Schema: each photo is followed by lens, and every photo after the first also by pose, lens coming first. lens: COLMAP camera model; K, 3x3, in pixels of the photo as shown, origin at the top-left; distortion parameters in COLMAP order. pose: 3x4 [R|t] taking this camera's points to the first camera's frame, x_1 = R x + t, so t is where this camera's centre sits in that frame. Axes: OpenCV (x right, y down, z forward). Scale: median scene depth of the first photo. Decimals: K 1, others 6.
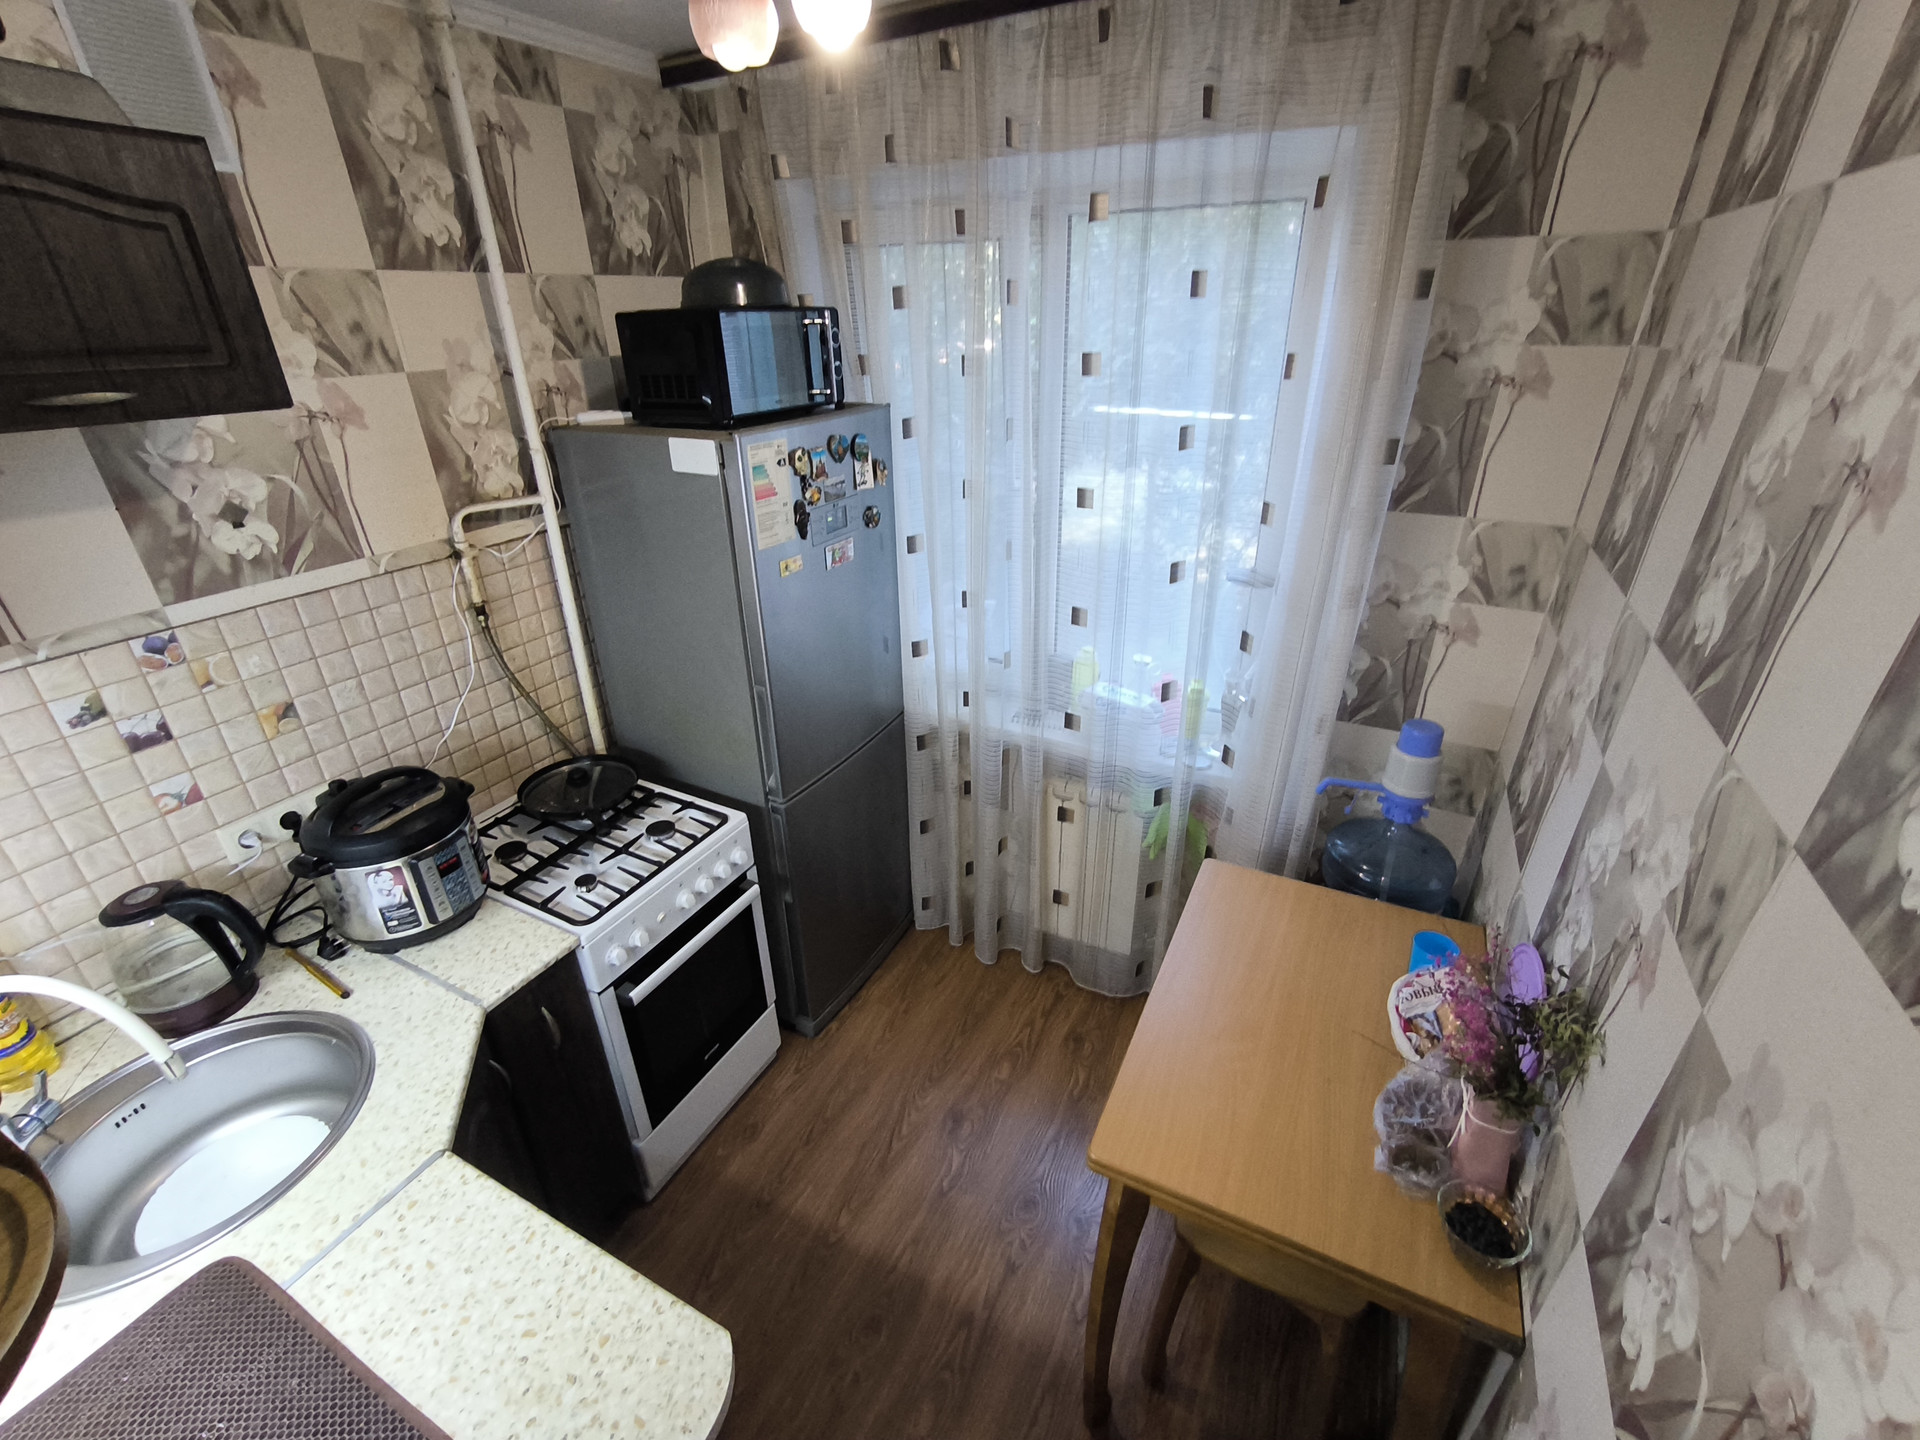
lens RADIAL K [[826.1, 0, 957.8], [0, 826.1, 725.4], [0, 0, 1]] dist [-0.008724, 0.002330]
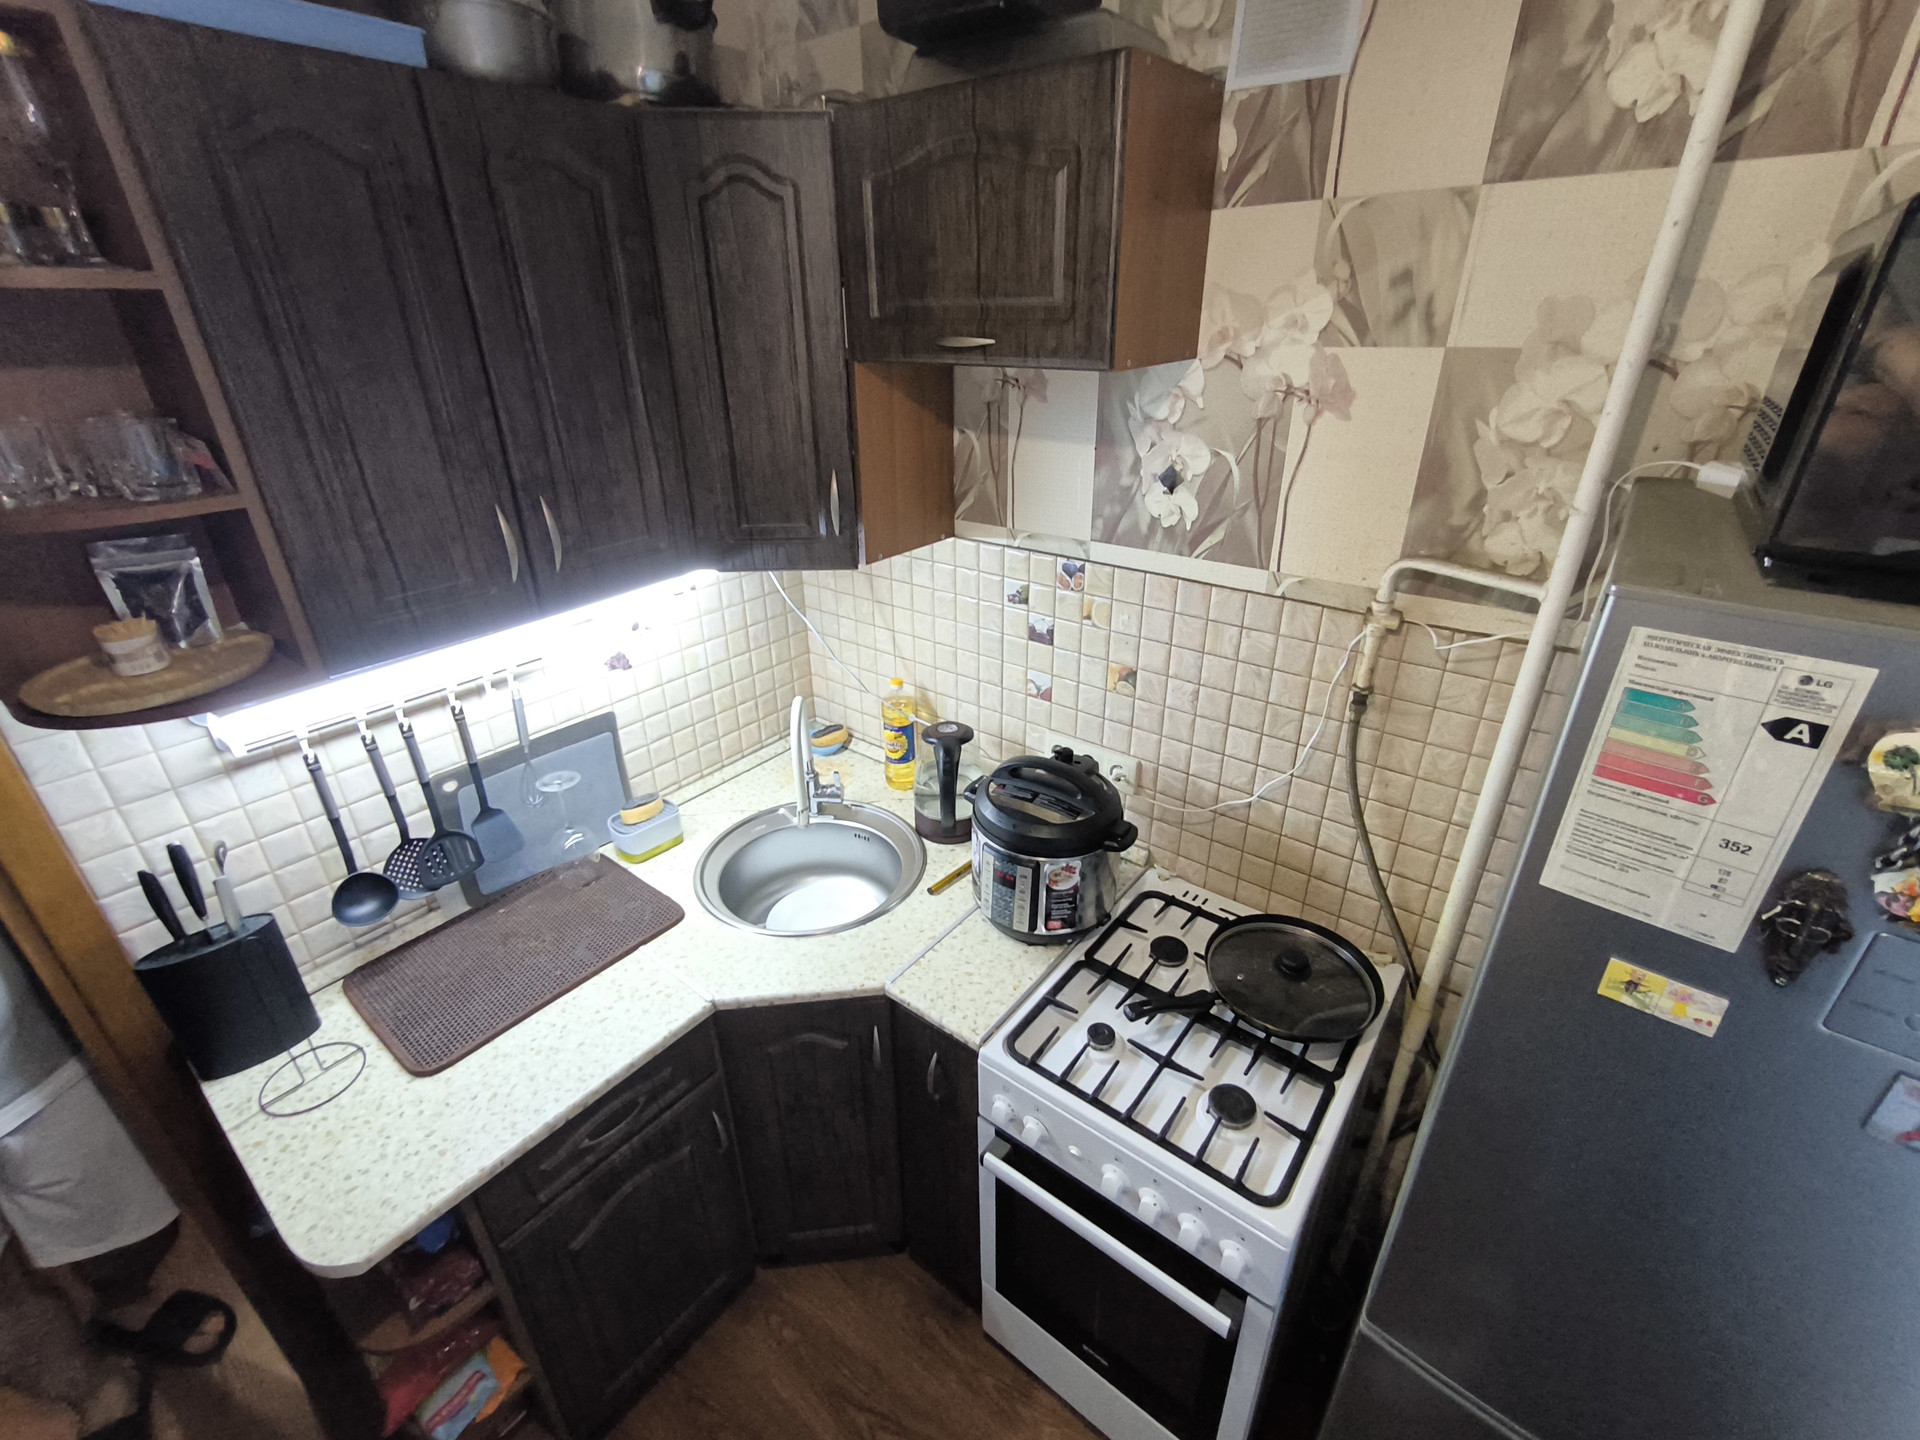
lens RADIAL K [[826.1, 0, 963.2], [0, 826.1, 711.7], [0, 0, 1]] dist [-0.008724, 0.002330]
pose [[-0.193790, 0.443275, -0.875187, 0.104778], [-0.426824, 0.765146, 0.482051, -0.375943], [0.883327, 0.466968, 0.040923, 0.805229]]
